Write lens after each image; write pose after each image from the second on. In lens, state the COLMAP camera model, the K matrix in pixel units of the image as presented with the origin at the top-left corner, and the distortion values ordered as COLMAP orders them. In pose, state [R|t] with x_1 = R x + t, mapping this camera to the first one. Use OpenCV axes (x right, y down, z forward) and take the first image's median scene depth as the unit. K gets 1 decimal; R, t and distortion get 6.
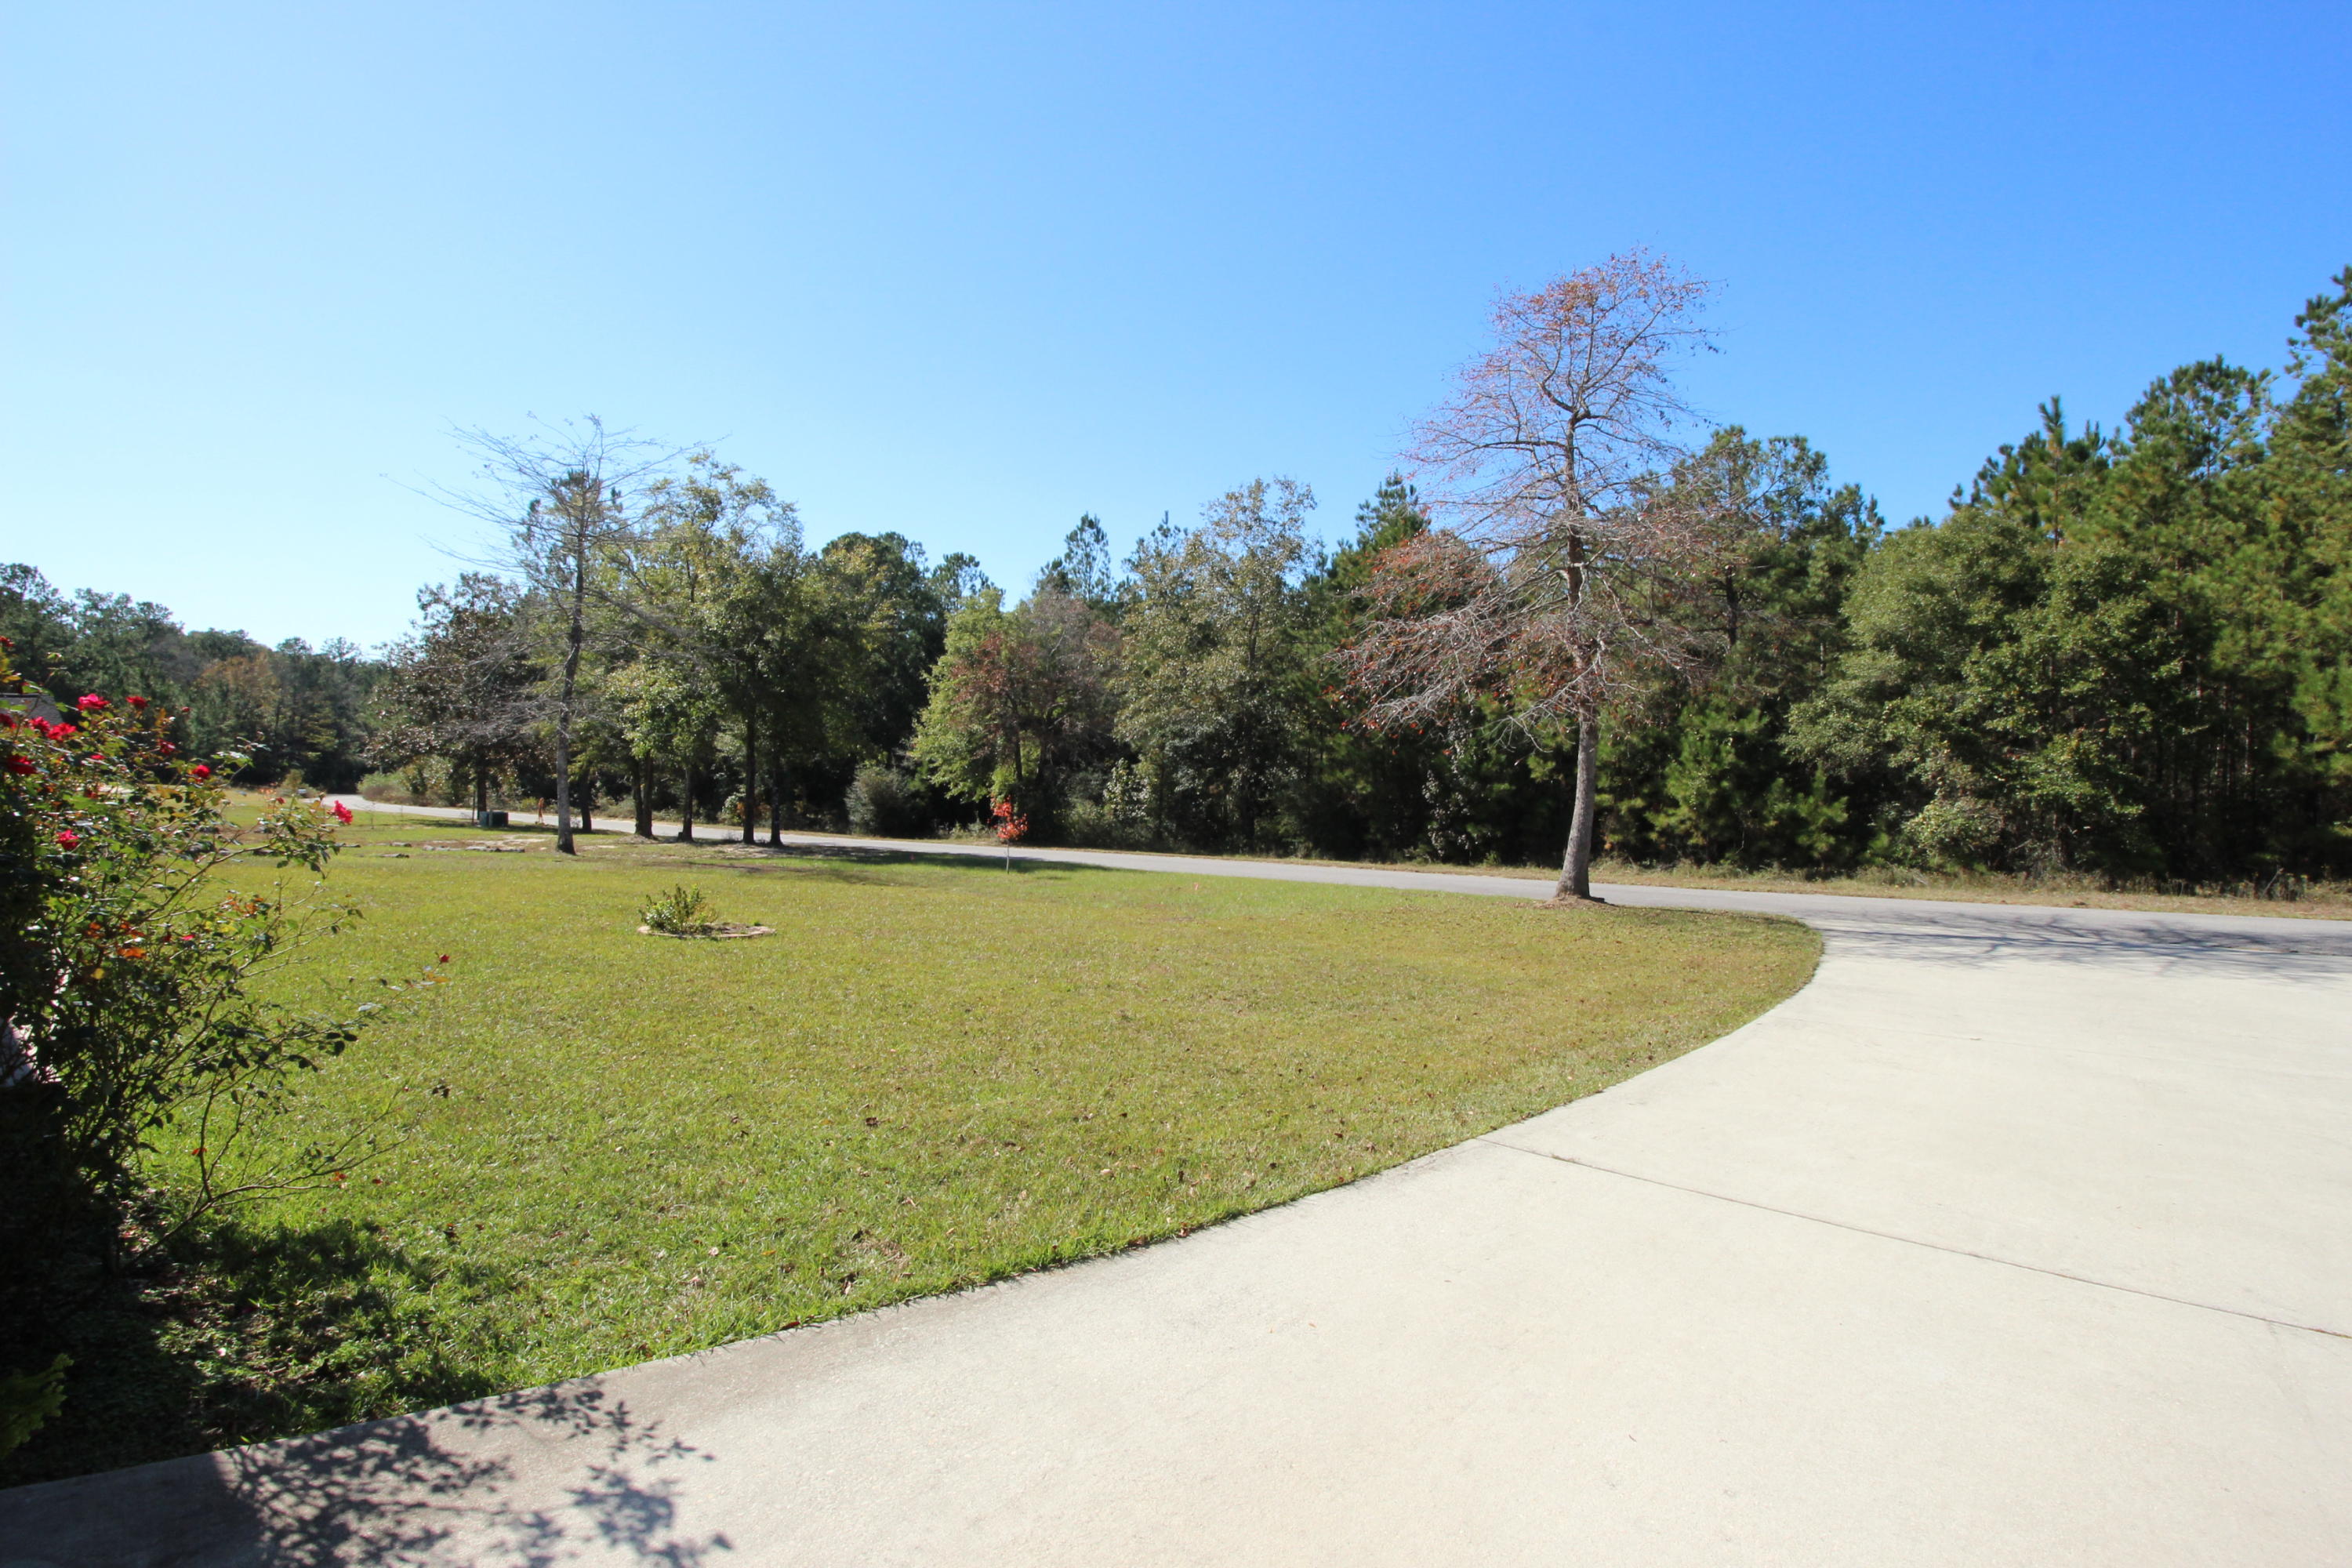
lens RADIAL K [[1080.4, 0, 1180.6], [0, 1080.4, 769.4], [0, 0, 1]] dist [-0.010023, -0.006385]
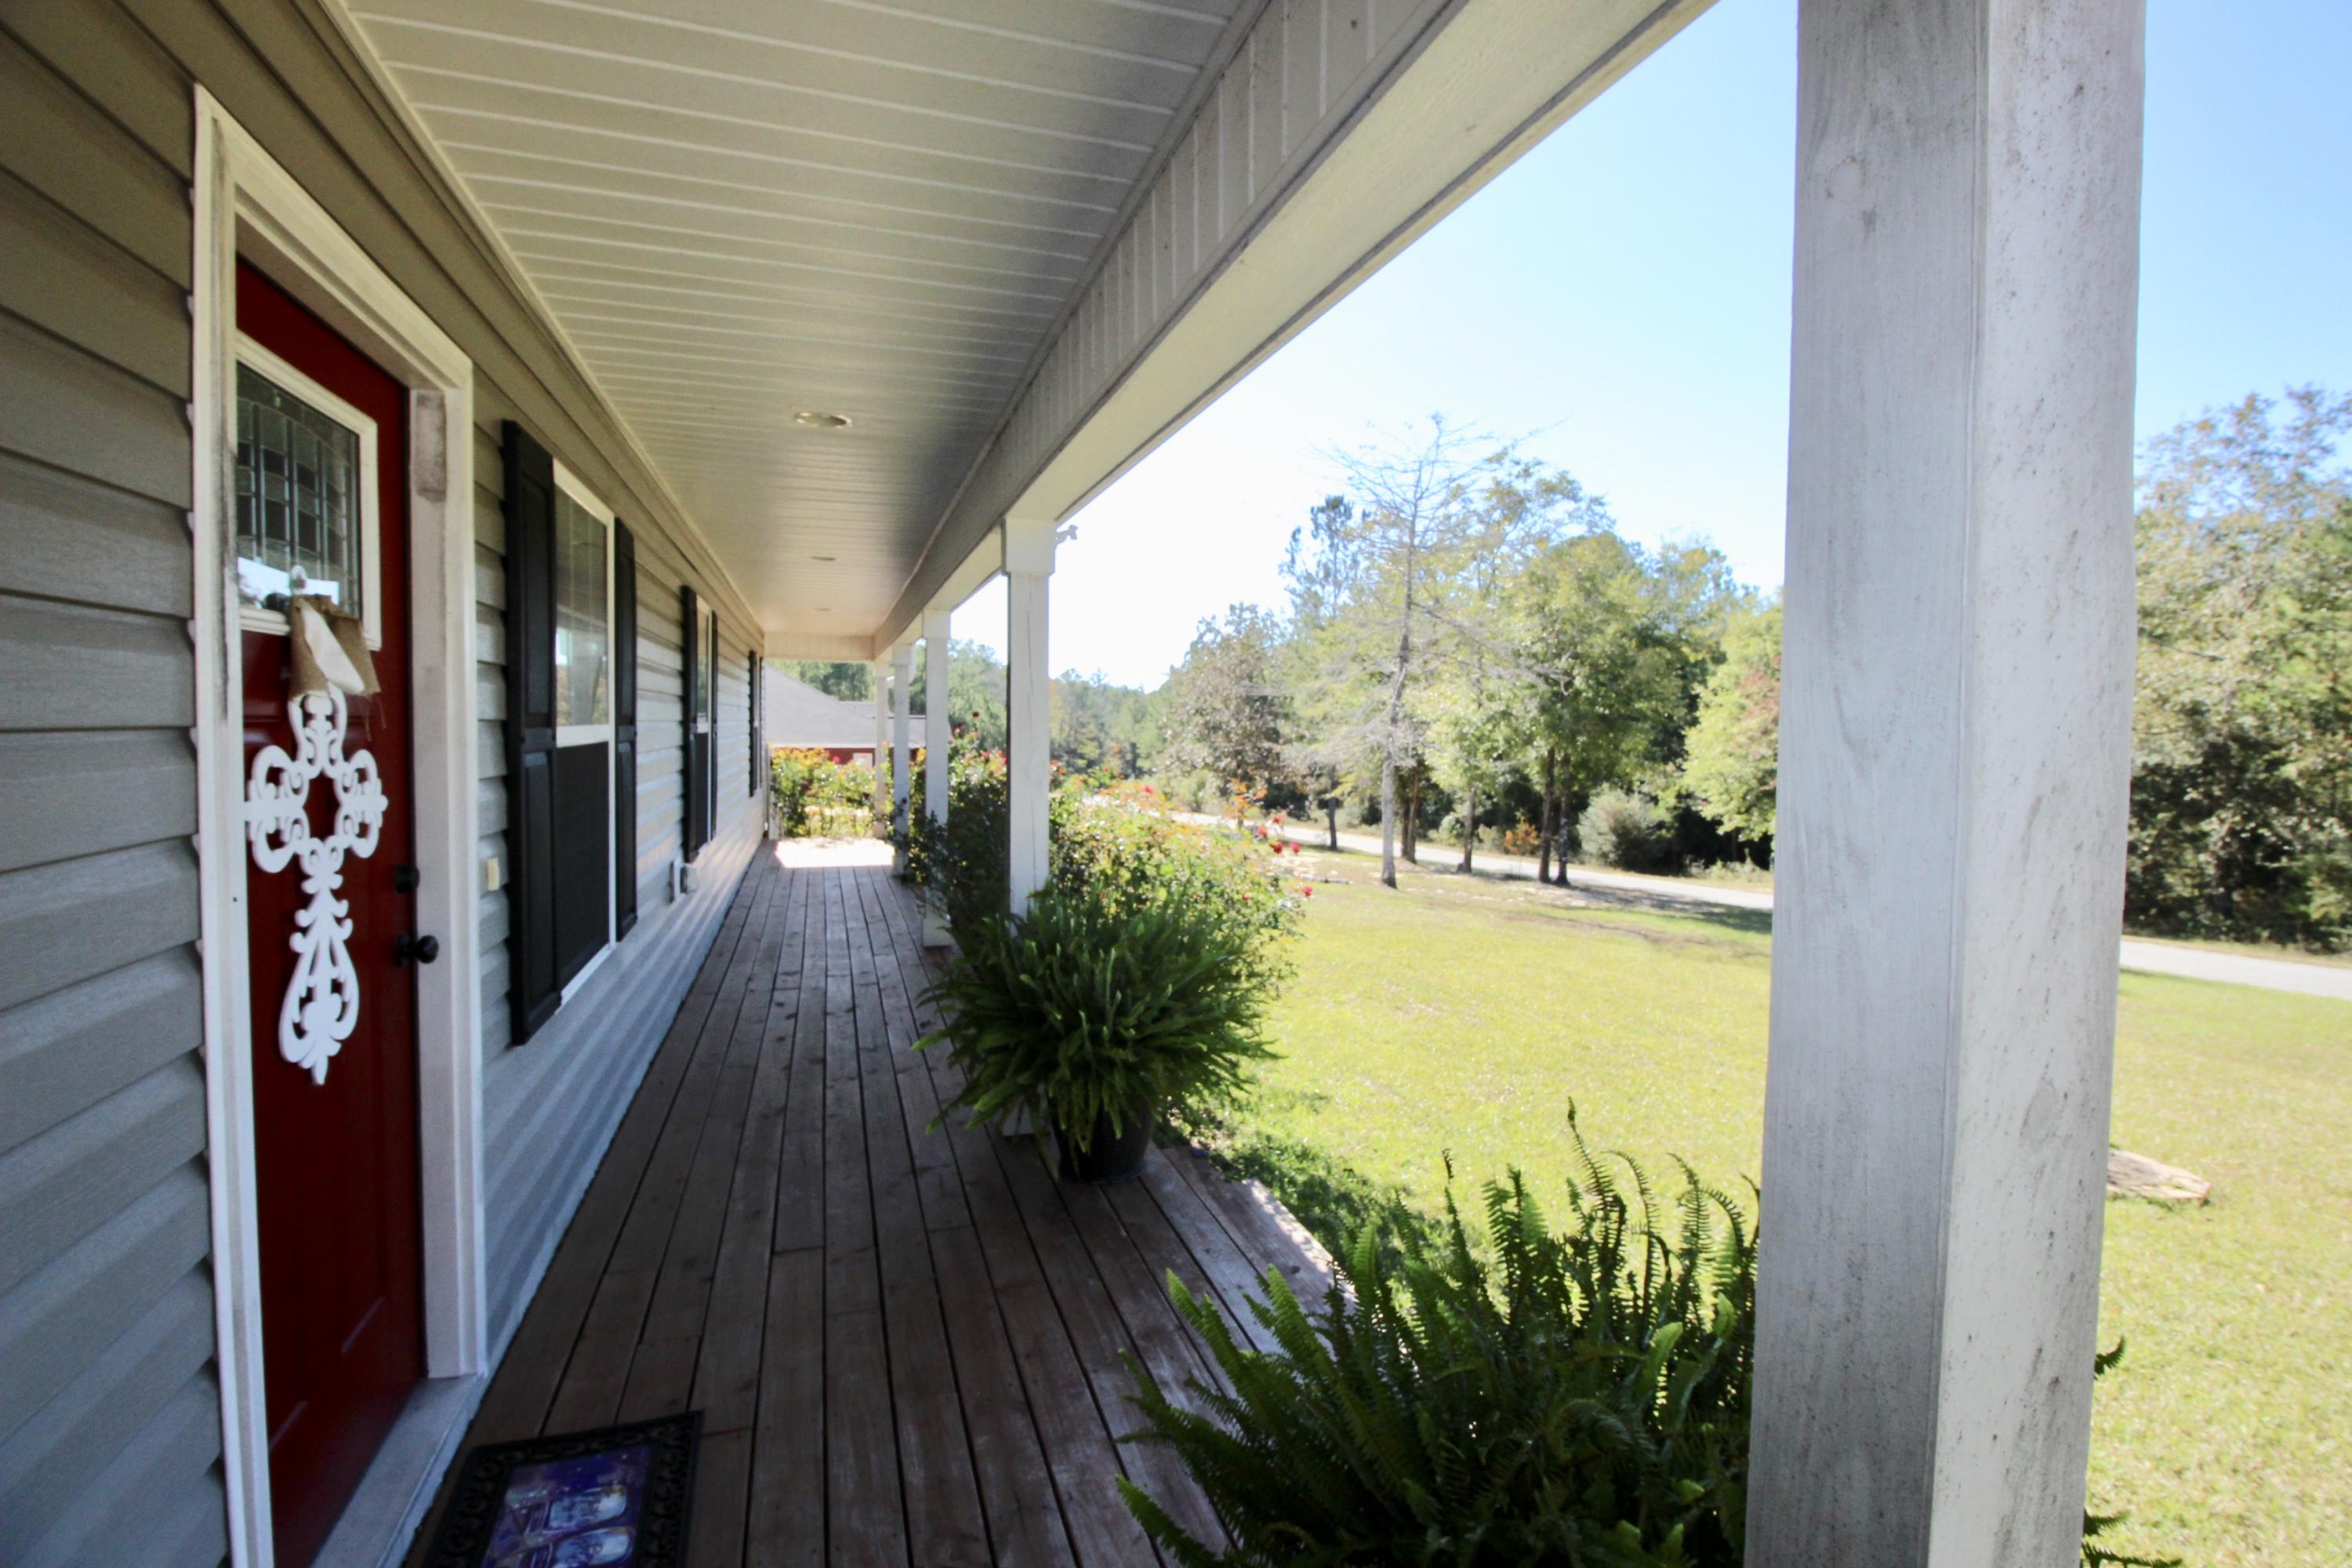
lens RADIAL K [[1080.4, 0, 1175.9], [0, 1080.4, 794.7], [0, 0, 1]] dist [-0.010023, -0.006385]
pose [[0.834644, 0.032605, -0.549824, -0.111420], [-0.026861, 0.999468, 0.018493, -0.008165], [0.550135, -0.000666, 0.835076, 0.057759]]
